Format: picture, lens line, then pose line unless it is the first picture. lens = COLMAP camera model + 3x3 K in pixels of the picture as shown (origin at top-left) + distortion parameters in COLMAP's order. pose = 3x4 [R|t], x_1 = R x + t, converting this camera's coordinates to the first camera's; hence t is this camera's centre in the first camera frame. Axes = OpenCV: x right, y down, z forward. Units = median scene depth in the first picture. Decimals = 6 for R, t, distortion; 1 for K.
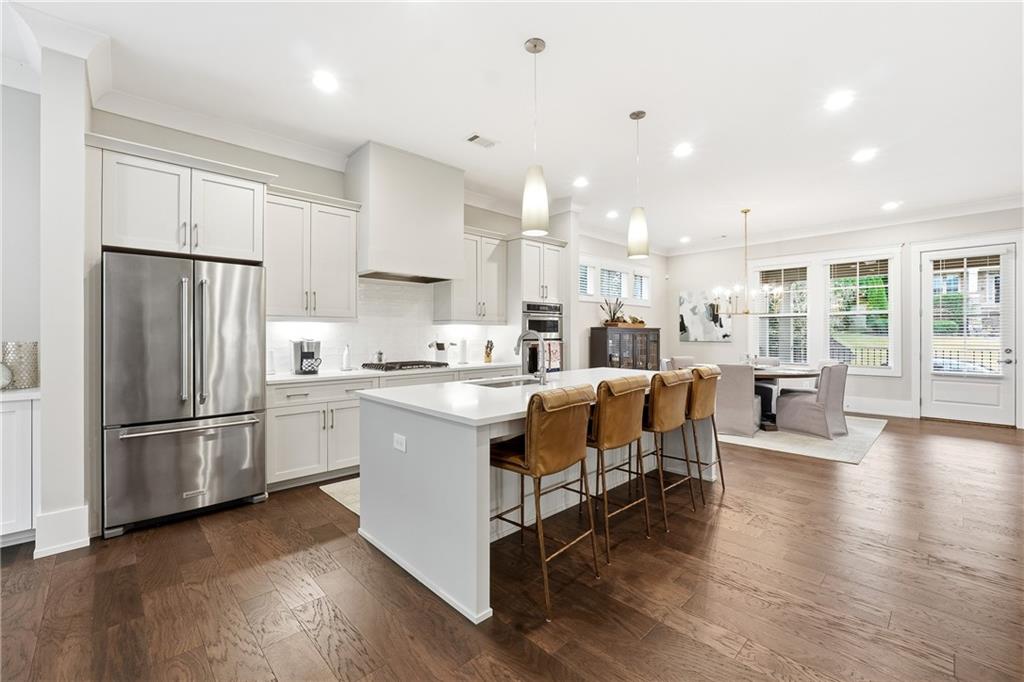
lens RADIAL K [[429.0, 0, 511.0], [0, 429.0, 333.5], [0, 0, 1]] dist [-0.014755, 0.000223]
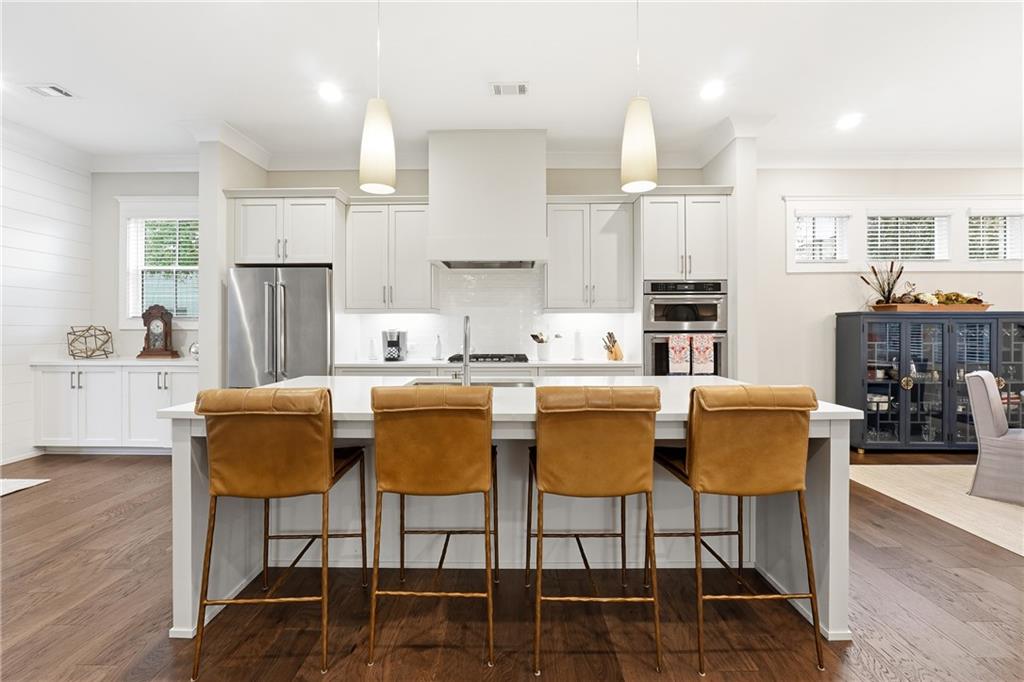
lens RADIAL K [[429.0, 0, 510.5], [0, 429.0, 332.5], [0, 0, 1]] dist [-0.014755, 0.000223]
pose [[0.716528, 0.005551, -0.697536, 0.403954], [0.002744, 0.999938, 0.010776, 0.008344], [0.697553, -0.009635, 0.716469, 0.327045]]
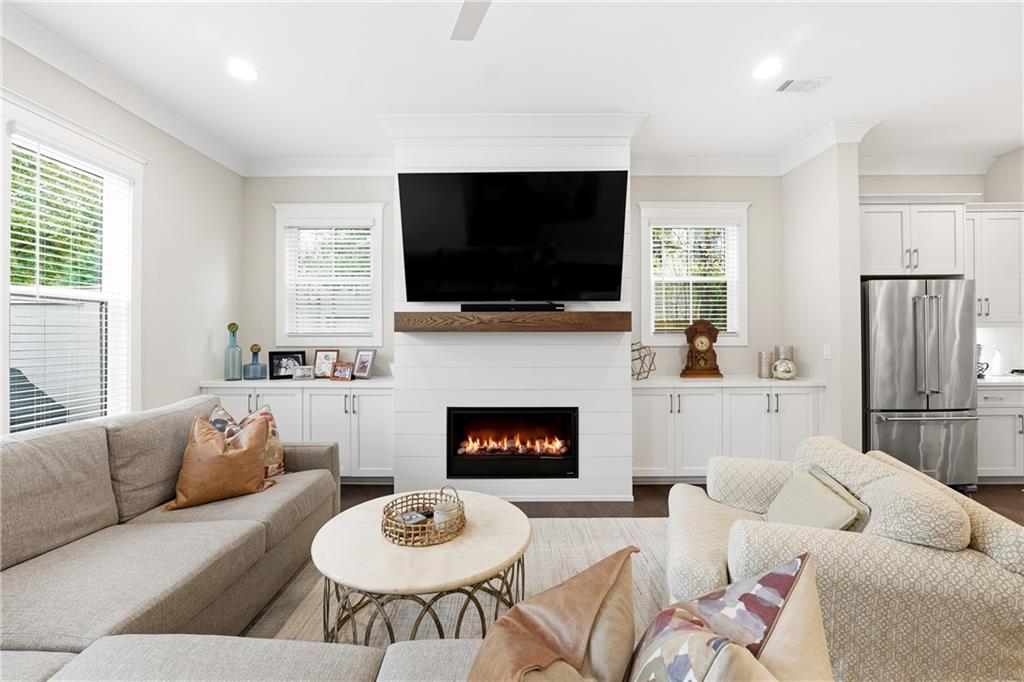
lens RADIAL K [[454.4, 0, 512.4], [0, 454.4, 340.6], [0, 0, 1]] dist [0.002914, 0.000033]
pose [[0.729206, -0.010661, -0.684211, -0.388693], [0.007427, 0.999943, -0.007665, 0.001682], [0.684254, 0.000508, 0.729244, -0.409569]]
